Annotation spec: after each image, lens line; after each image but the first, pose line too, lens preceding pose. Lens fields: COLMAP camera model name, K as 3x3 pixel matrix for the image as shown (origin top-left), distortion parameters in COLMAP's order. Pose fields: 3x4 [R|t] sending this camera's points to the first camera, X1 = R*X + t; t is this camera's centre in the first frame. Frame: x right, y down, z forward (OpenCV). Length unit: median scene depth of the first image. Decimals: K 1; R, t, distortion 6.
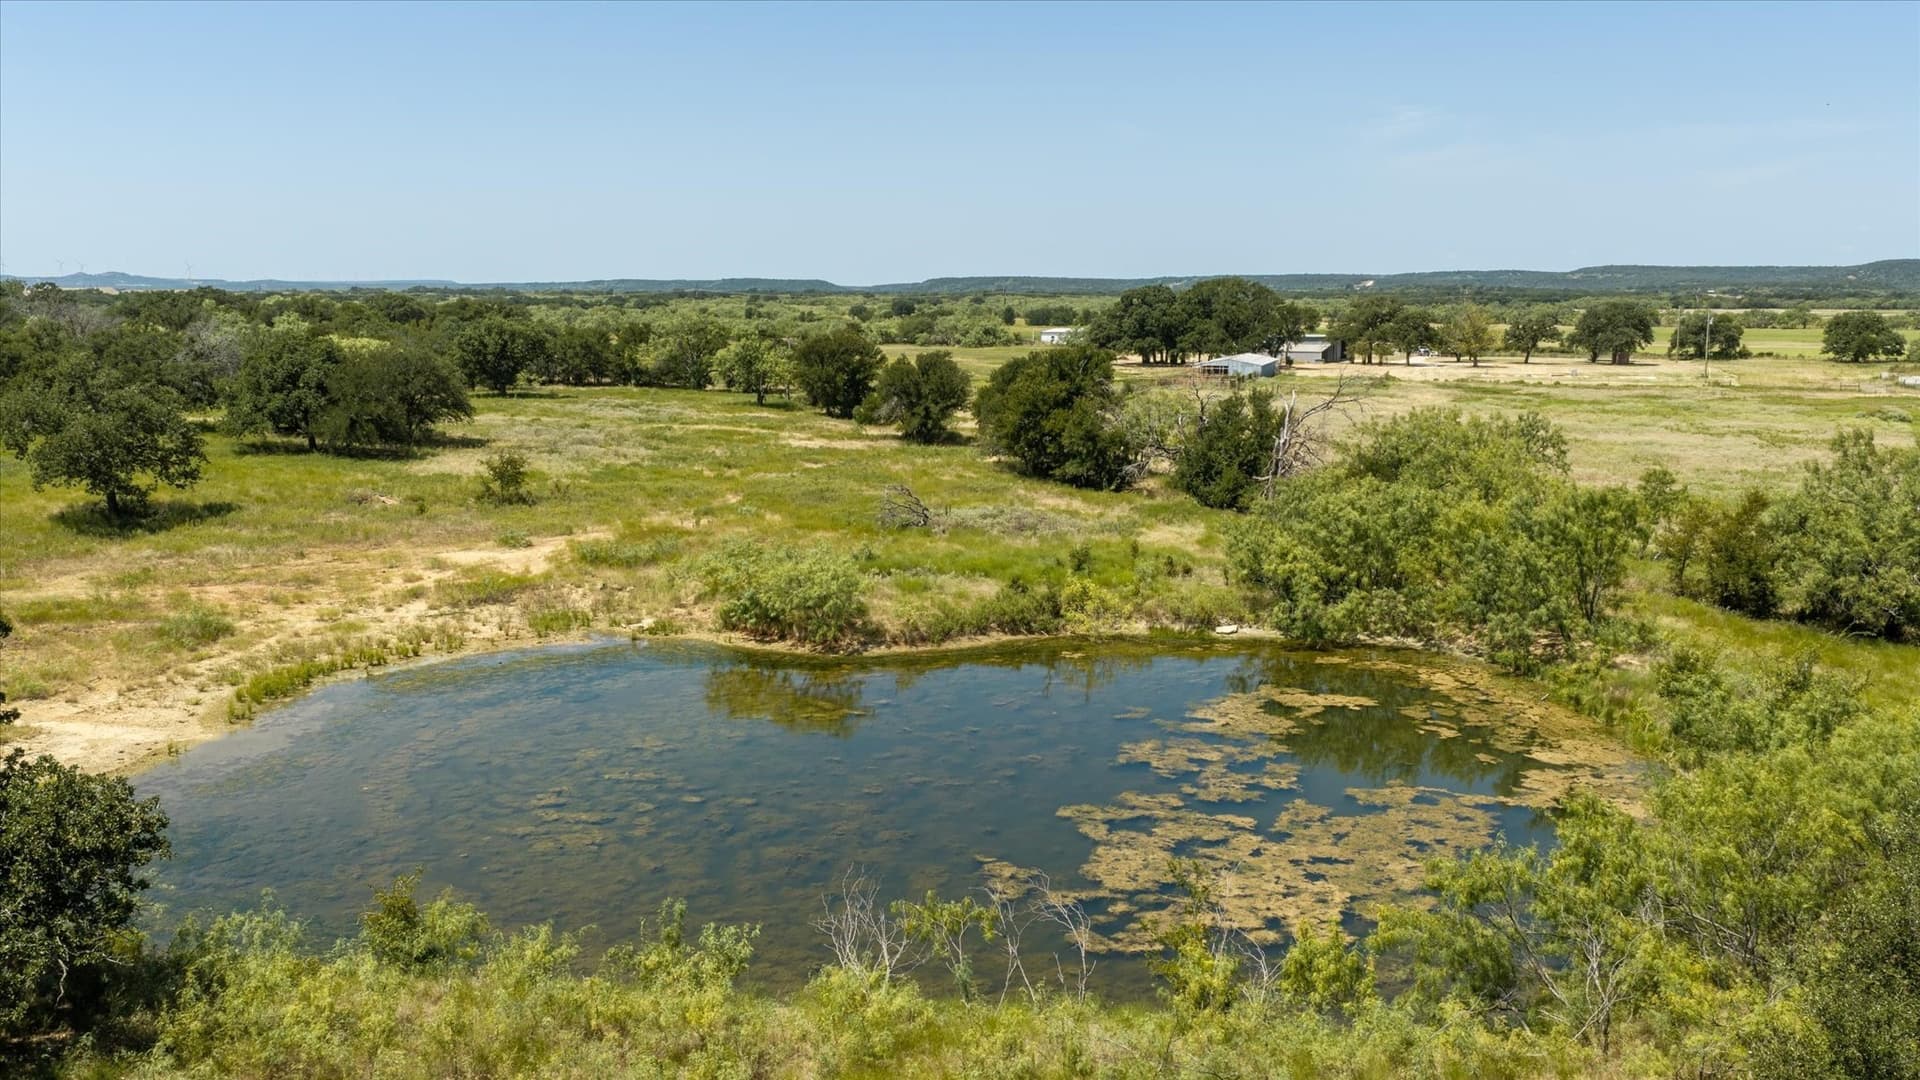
lens RADIAL K [[1602.5, 0, 960.0], [0, 1602.5, 540.0], [0, 0, 1]] dist [0.026749, -0.050486]
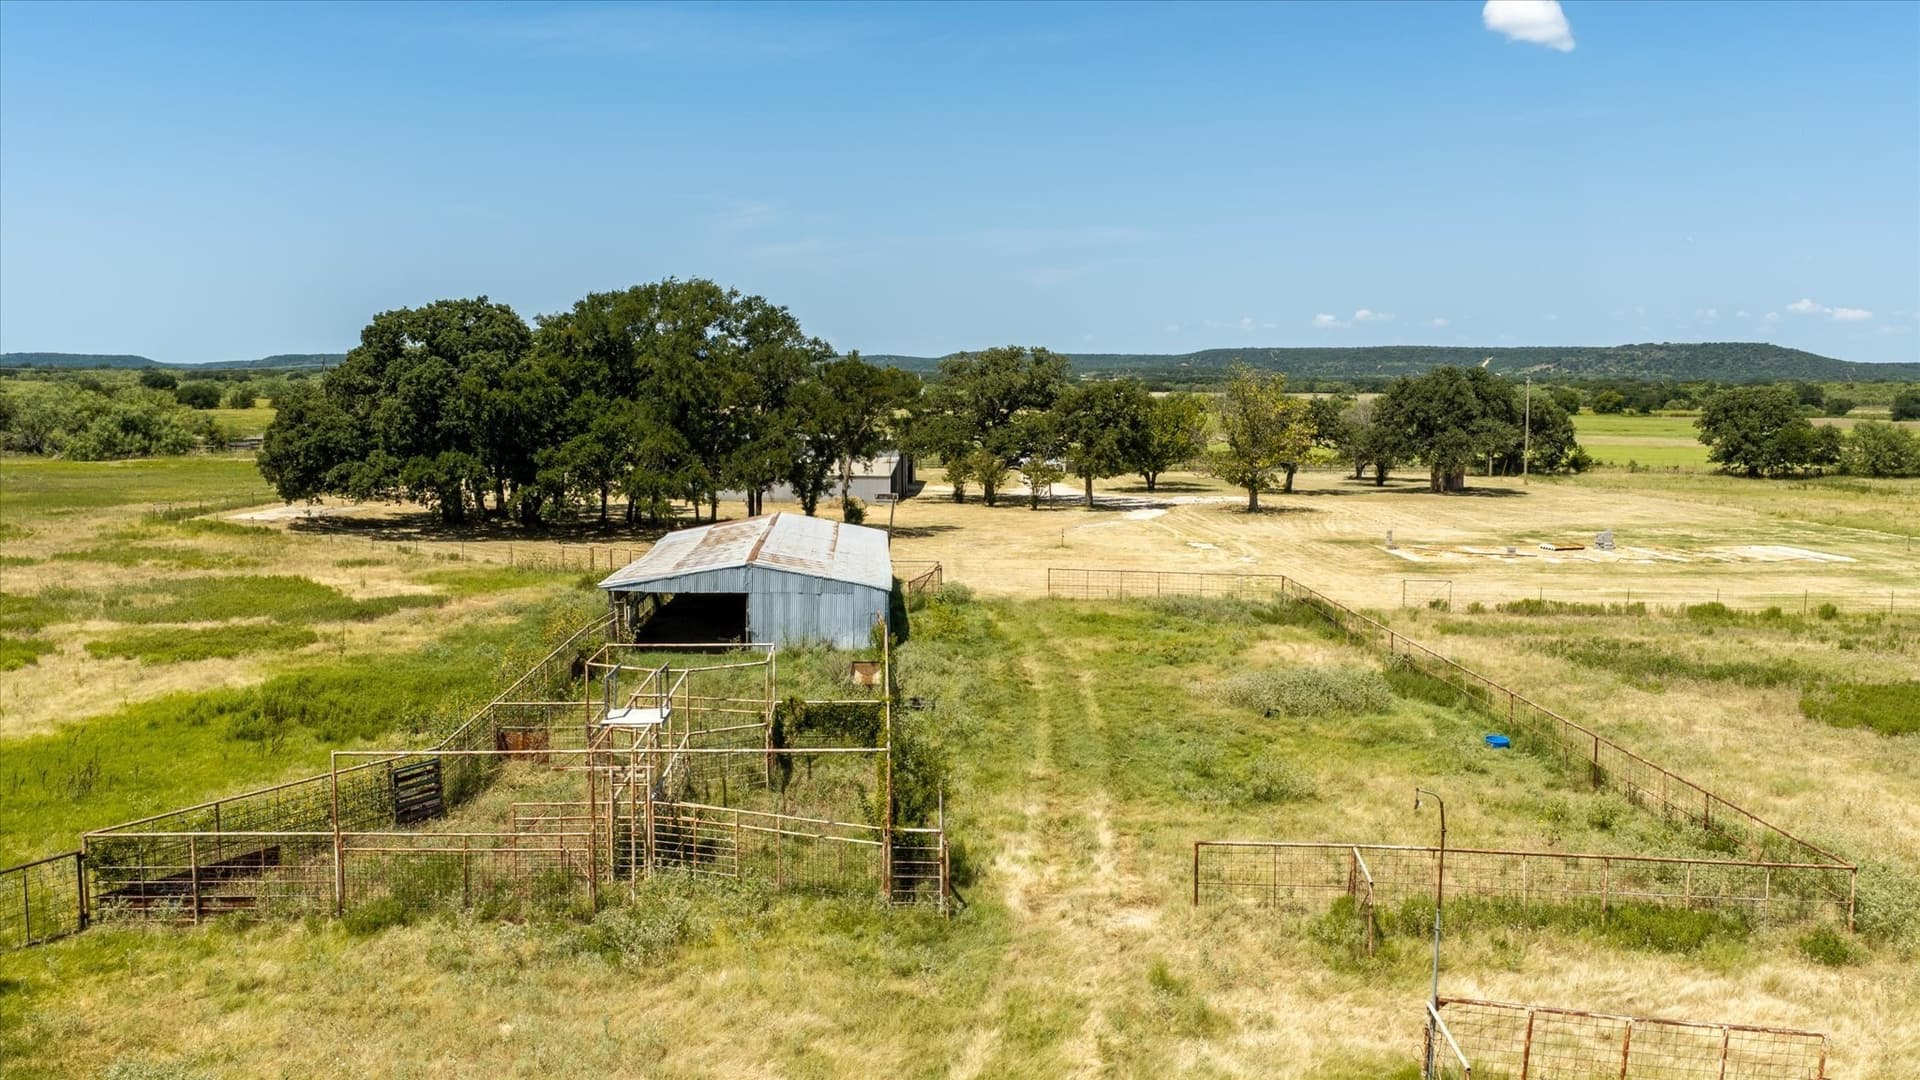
lens RADIAL K [[1602.5, 0, 960.0], [0, 1602.5, 540.0], [0, 0, 1]] dist [0.026749, -0.050486]
pose [[0.929113, -0.030479, 0.368537, 0.090551], [0.049128, 0.997937, -0.041322, -0.086770], [-0.366517, 0.056499, 0.928694, 0.636206]]
